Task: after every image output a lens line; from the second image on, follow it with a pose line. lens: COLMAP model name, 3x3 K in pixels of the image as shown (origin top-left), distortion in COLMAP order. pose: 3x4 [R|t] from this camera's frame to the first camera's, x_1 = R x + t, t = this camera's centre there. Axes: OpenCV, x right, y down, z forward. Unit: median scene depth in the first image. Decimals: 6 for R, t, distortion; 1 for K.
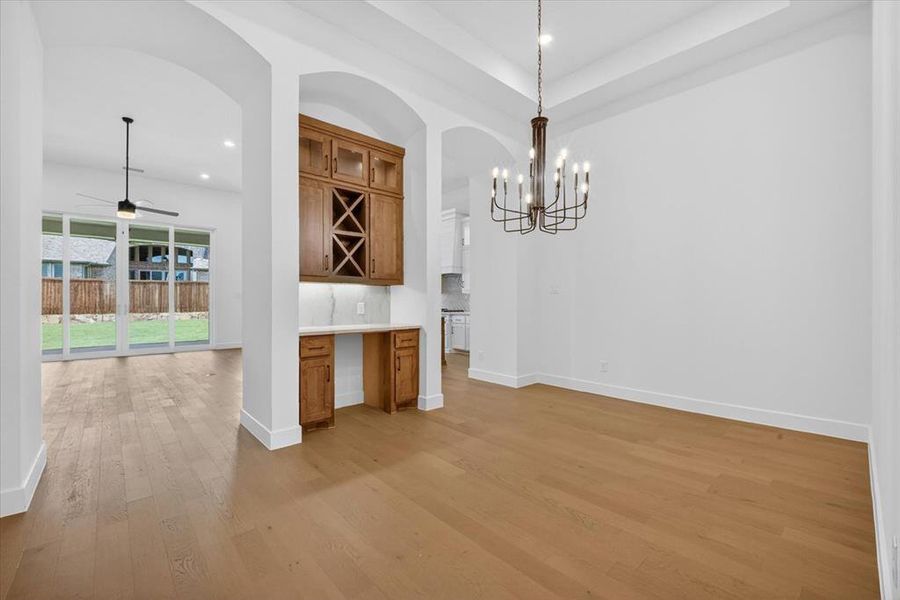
lens RADIAL K [[370.9, 0, 453.7], [0, 370.9, 302.2], [0, 0, 1]] dist [-0.024110, -0.003211]
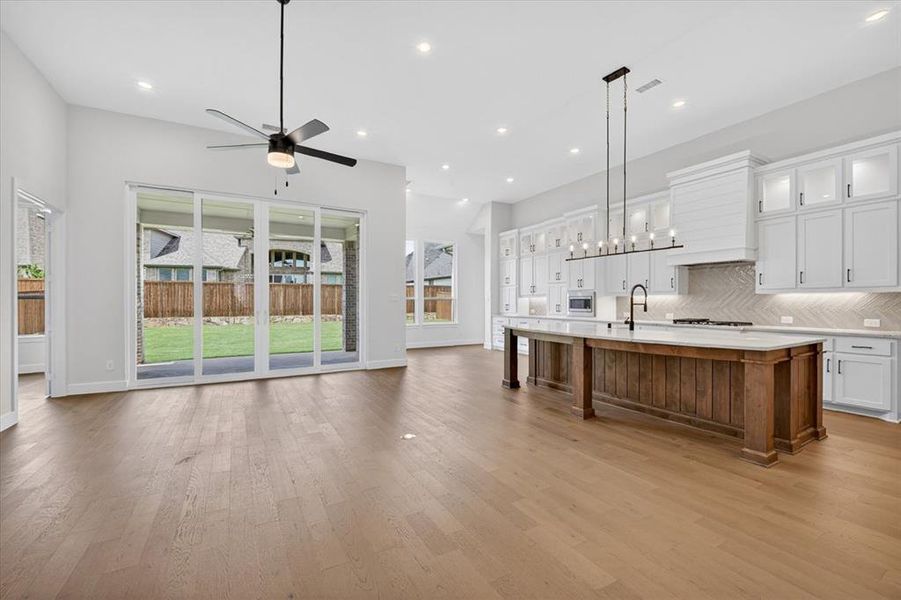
lens RADIAL K [[371.3, 0, 455.0], [0, 371.3, 302.1], [0, 0, 1]] dist [-0.024110, -0.003211]
pose [[0.974442, -0.002322, -0.224626, -0.253025], [0.001414, 0.999990, -0.004204, -0.005707], [0.224634, 0.003779, 0.974436, 0.247691]]
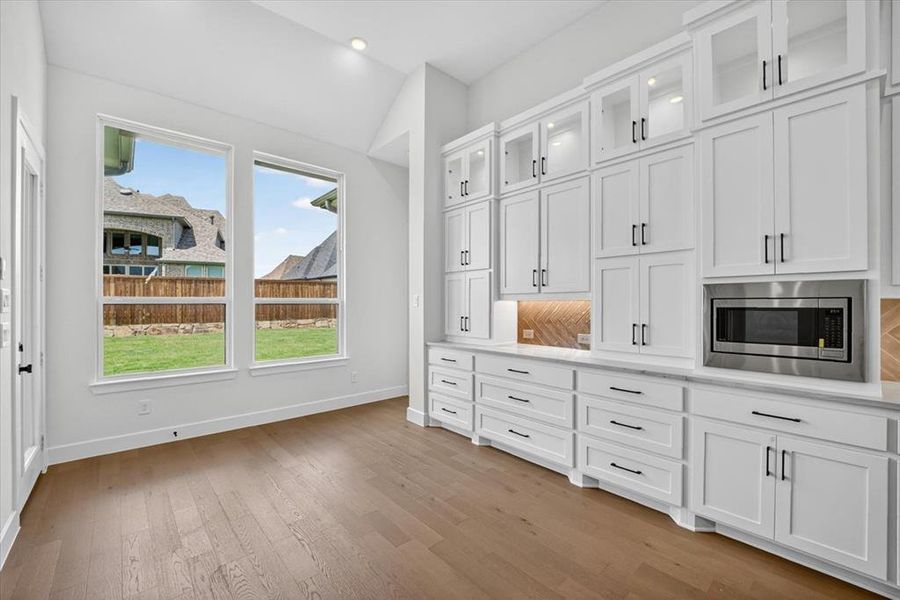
lens RADIAL K [[370.9, 0, 467.8], [0, 370.9, 304.9], [0, 0, 1]] dist [-0.024110, -0.003211]
pose [[0.999877, -0.000798, 0.015671, -0.333966], [0.000771, 0.999998, 0.001781, -0.015838], [-0.015672, -0.001769, 0.999876, 0.787543]]
